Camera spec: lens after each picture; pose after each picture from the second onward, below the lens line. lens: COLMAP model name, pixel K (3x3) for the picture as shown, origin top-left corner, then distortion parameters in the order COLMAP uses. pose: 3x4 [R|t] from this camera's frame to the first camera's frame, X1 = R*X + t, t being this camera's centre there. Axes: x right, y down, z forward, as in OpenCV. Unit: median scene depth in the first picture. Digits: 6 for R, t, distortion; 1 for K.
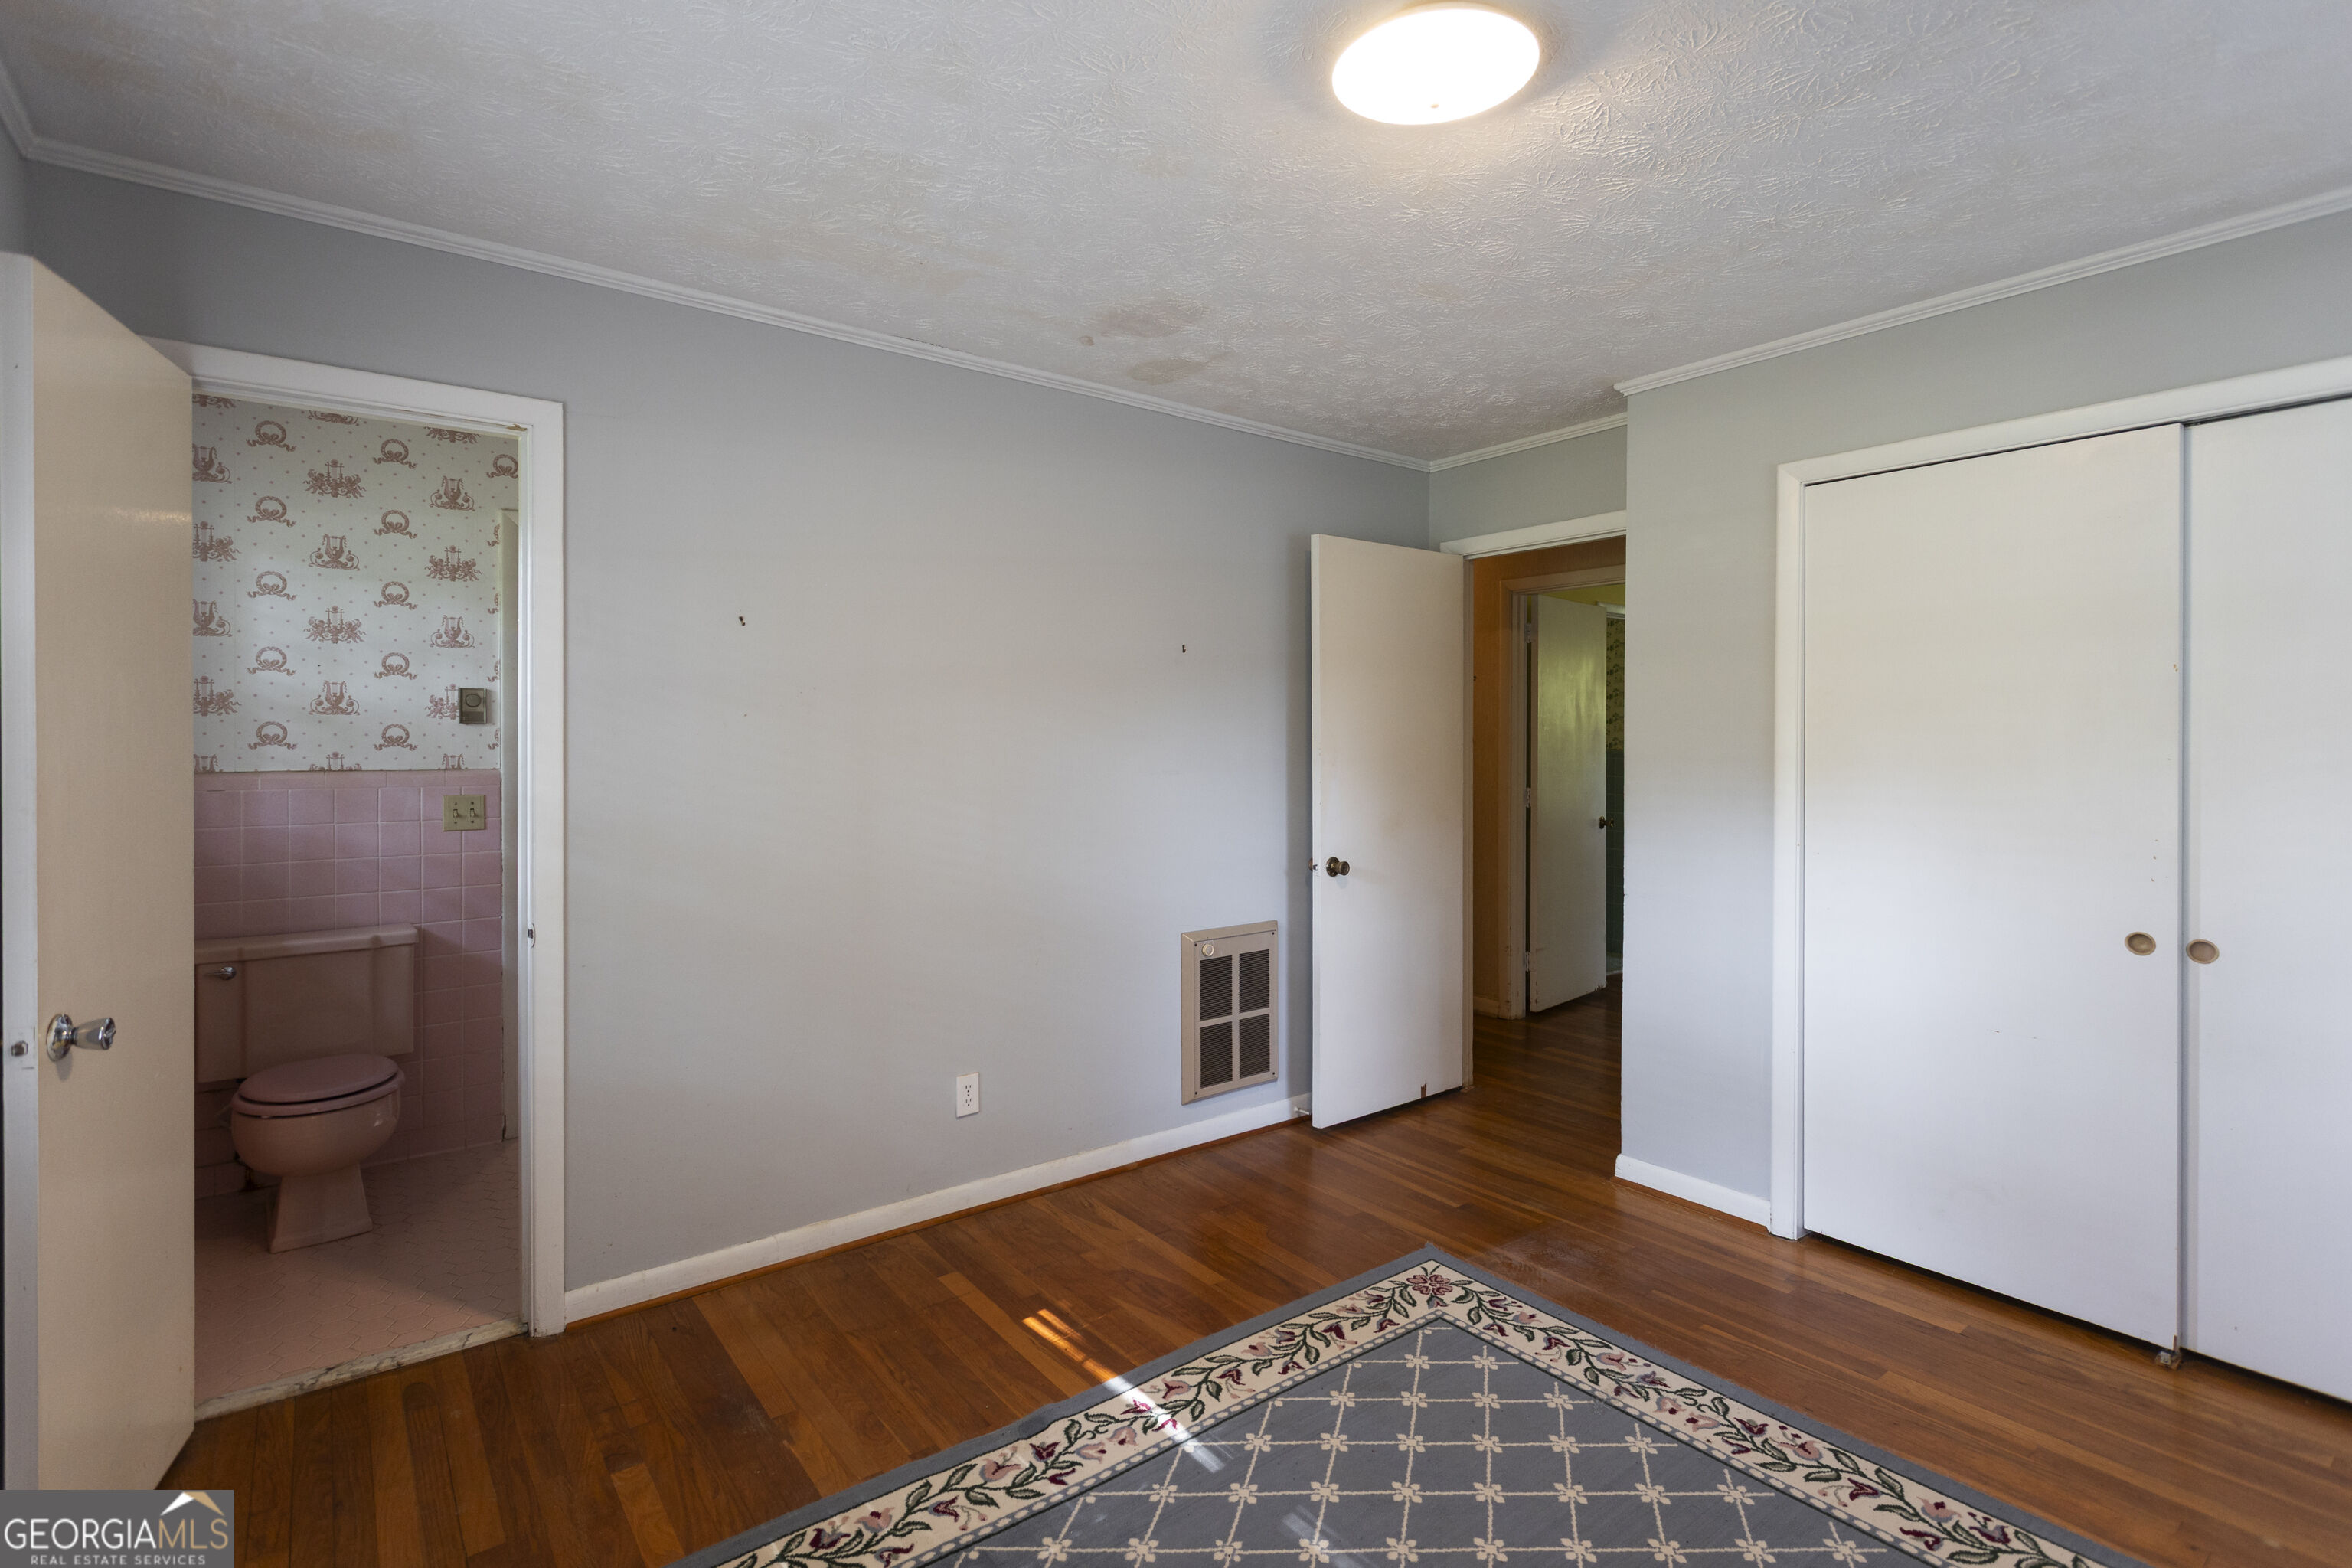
lens RADIAL K [[1111.5, 0, 1174.1], [0, 1111.5, 747.3], [0, 0, 1]] dist [0.001143, 0.000330]
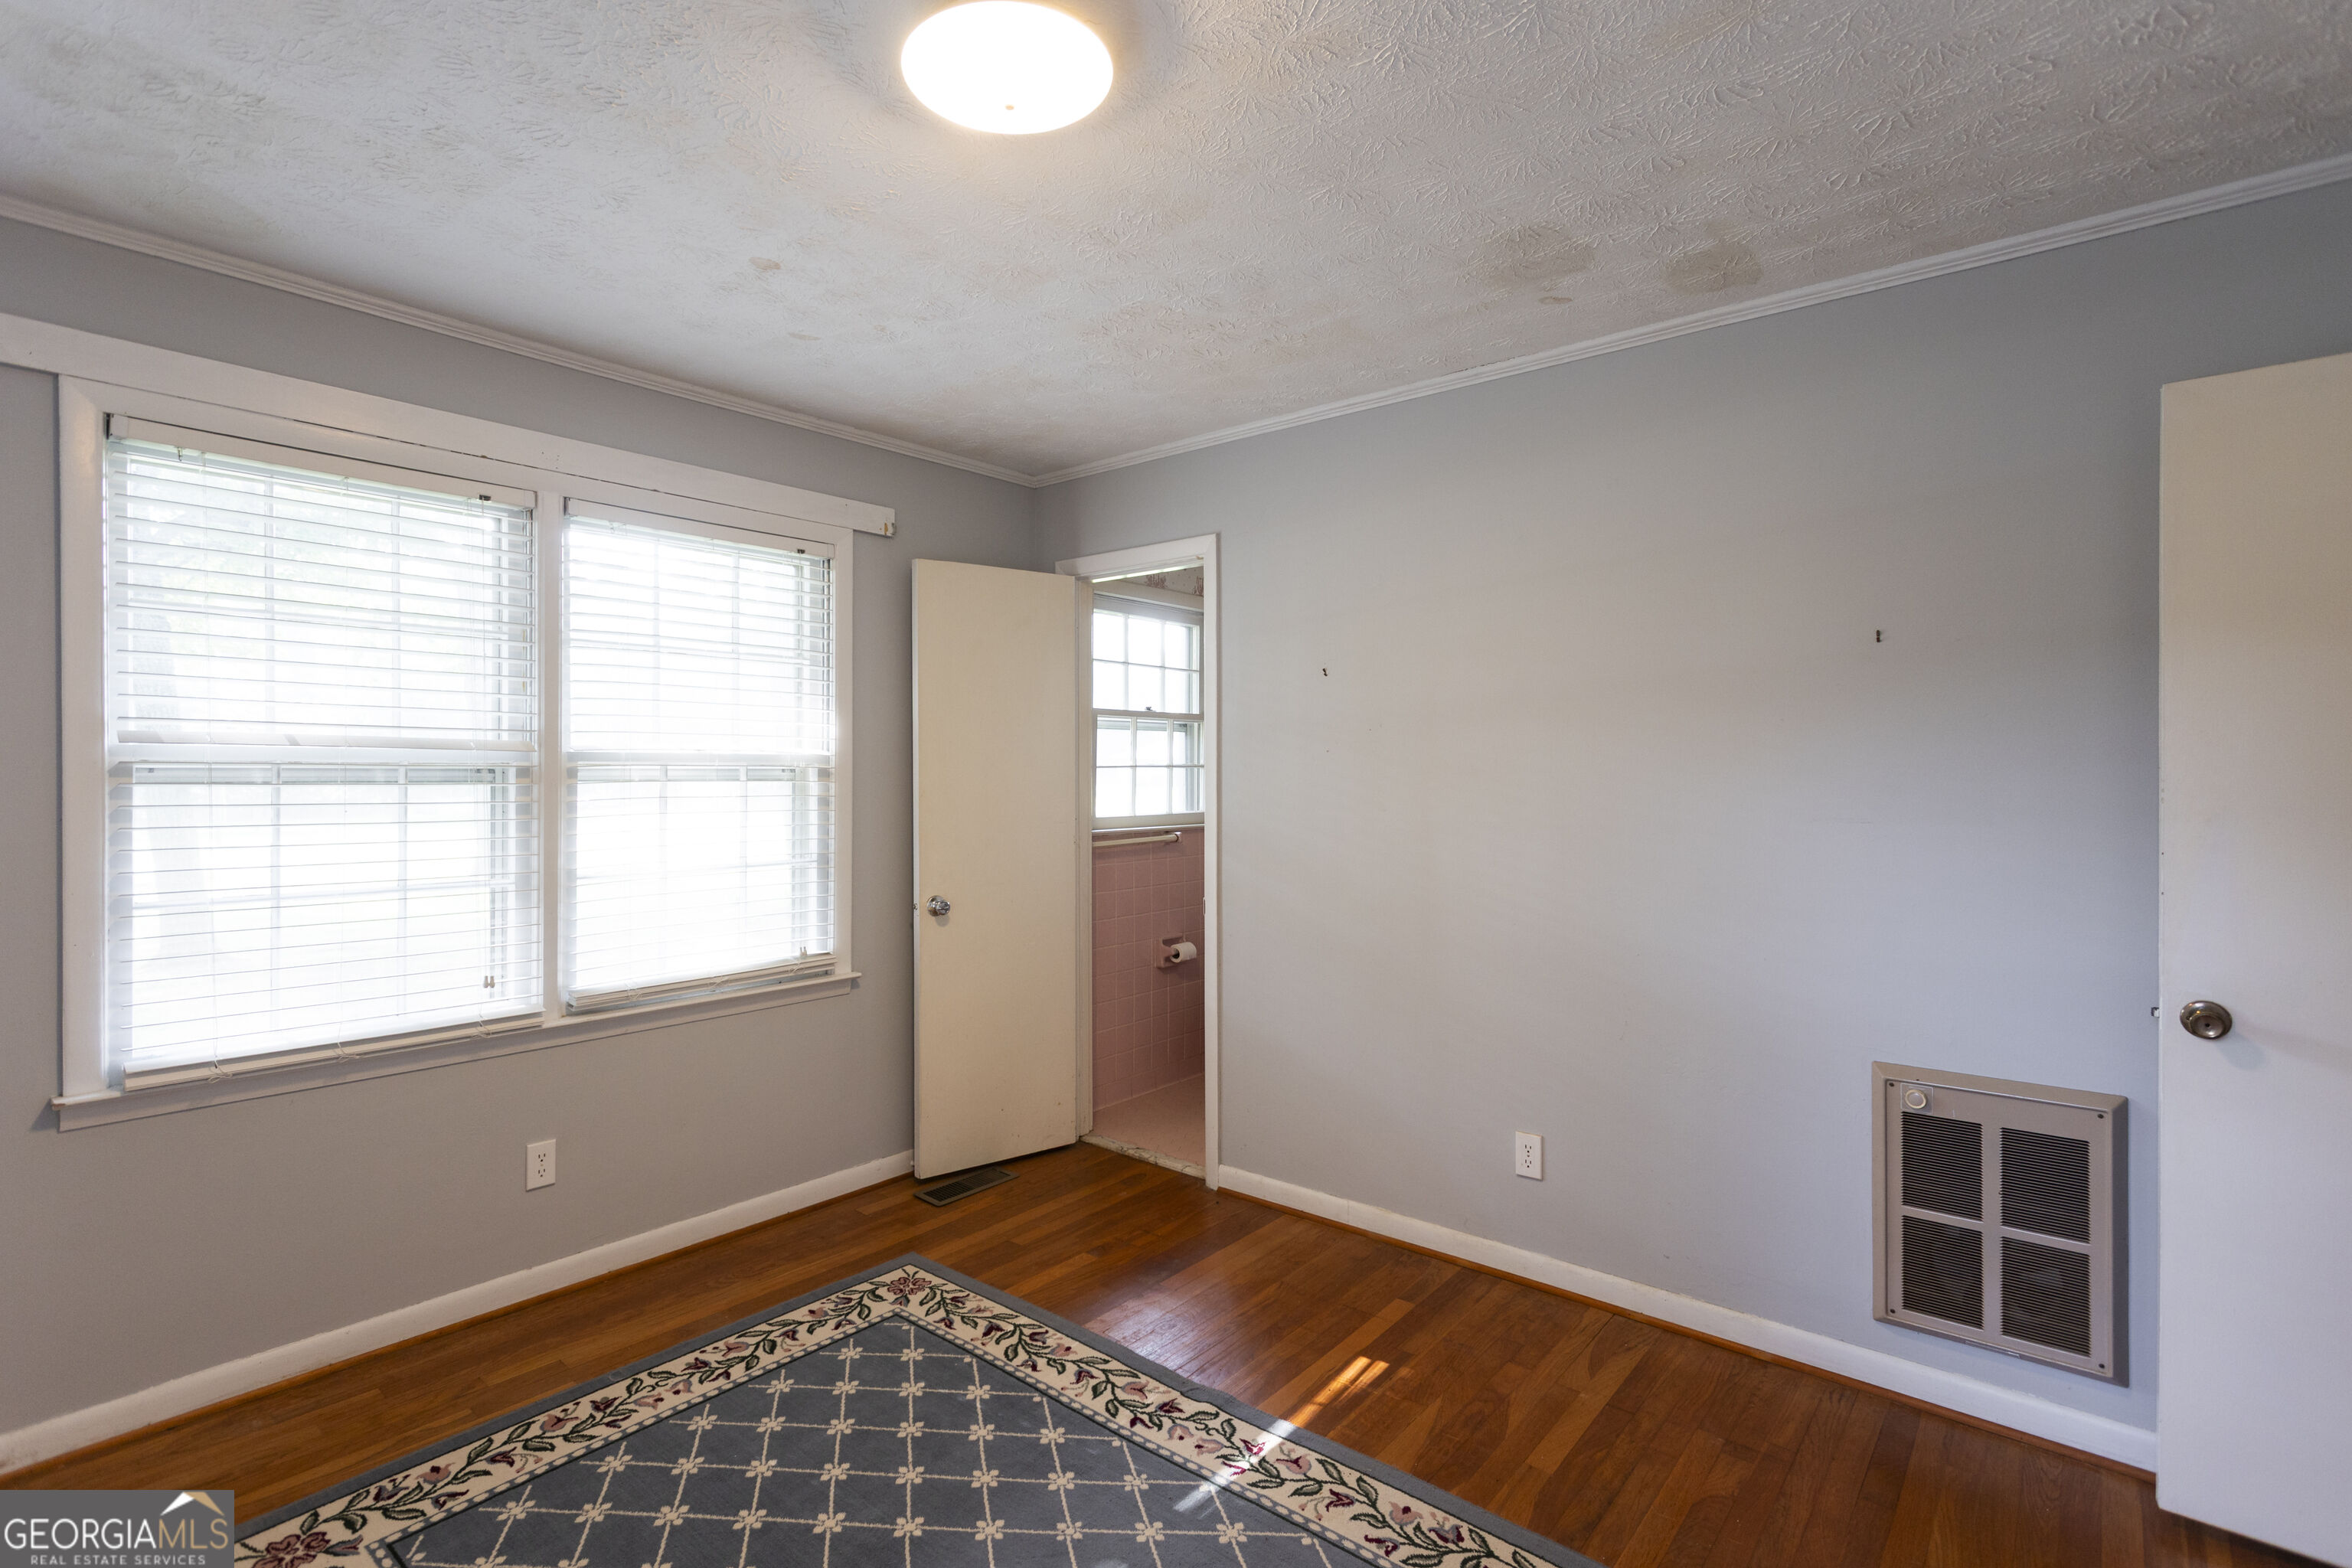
lens RADIAL K [[1120.2, 0, 1175.6], [0, 1120.2, 773.4], [0, 0, 1]] dist [-0.001251, -0.000109]
pose [[0.213558, 0.000298, -0.976930, 0.836732], [-0.009532, 0.999953, -0.001779, -0.000304], [0.976884, 0.009692, 0.213551, 0.648525]]
